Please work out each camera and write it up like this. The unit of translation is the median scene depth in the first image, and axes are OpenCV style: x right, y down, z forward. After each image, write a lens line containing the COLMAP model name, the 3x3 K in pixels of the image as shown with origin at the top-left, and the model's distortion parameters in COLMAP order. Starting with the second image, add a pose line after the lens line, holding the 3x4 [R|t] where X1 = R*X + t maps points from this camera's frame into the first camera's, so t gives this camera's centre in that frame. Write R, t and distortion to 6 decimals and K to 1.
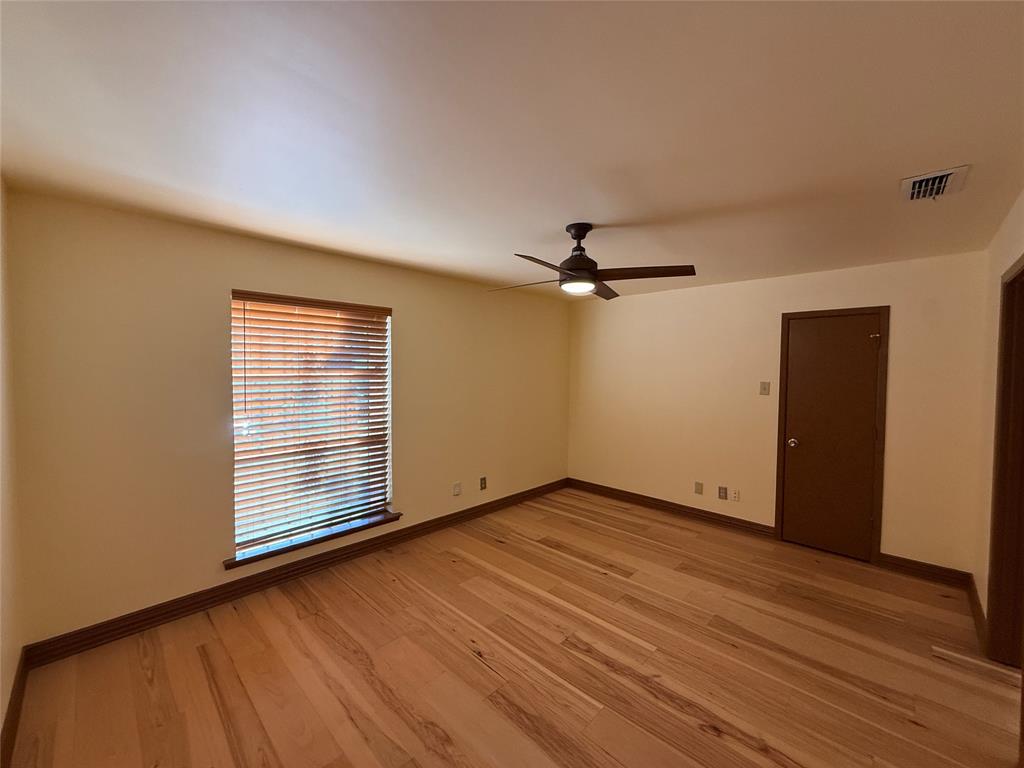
lens RADIAL K [[407.5, 0, 512.0], [0, 407.5, 384.0], [0, 0, 1]] dist [0.000190, -0.000838]
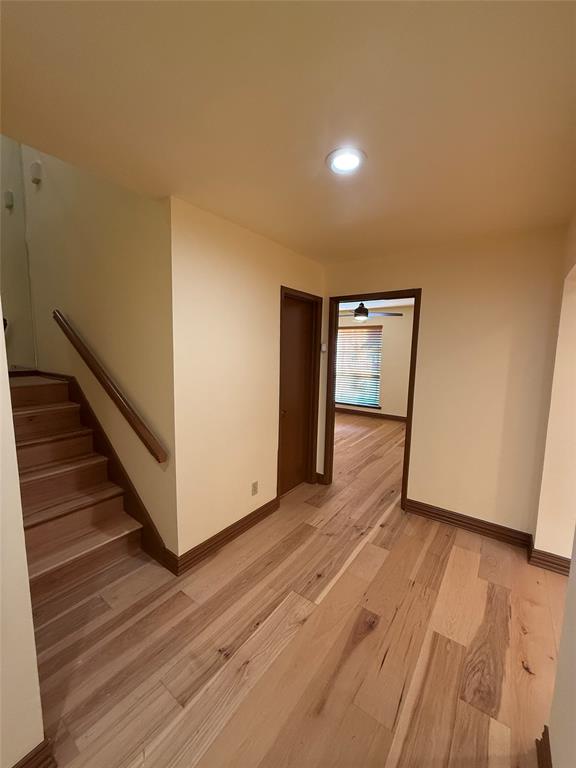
lens RADIAL K [[305.7, 0, 288.0], [0, 305.7, 384.0], [0, 0, 1]] dist [0.000190, -0.000838]
pose [[0.136964, 0.112541, -0.984162, 1.825265], [-0.059058, 0.992686, 0.105297, 0.013070], [0.988814, 0.043701, 0.142609, 0.195256]]
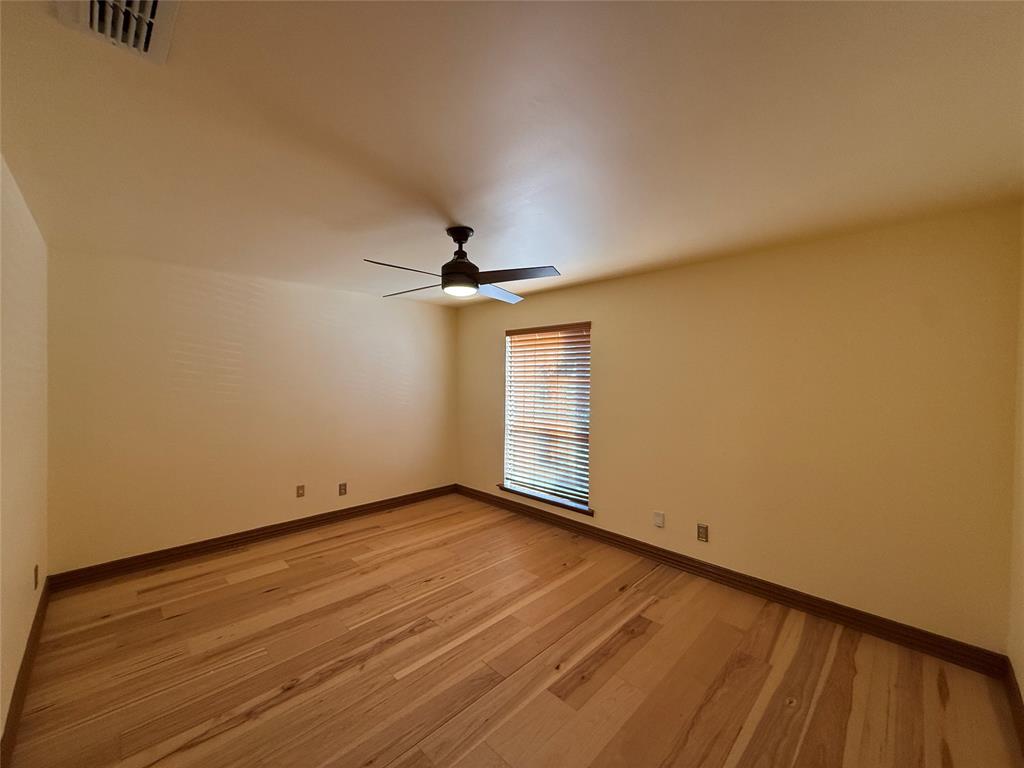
lens RADIAL K [[407.5, 0, 512.0], [0, 407.5, 384.0], [0, 0, 1]] dist [0.000190, -0.000838]
pose [[-0.014249, 0.010391, -0.999844, 0.974427], [-0.046503, 0.998857, 0.011043, -0.021495], [0.998817, 0.046653, -0.013749, 0.965560]]
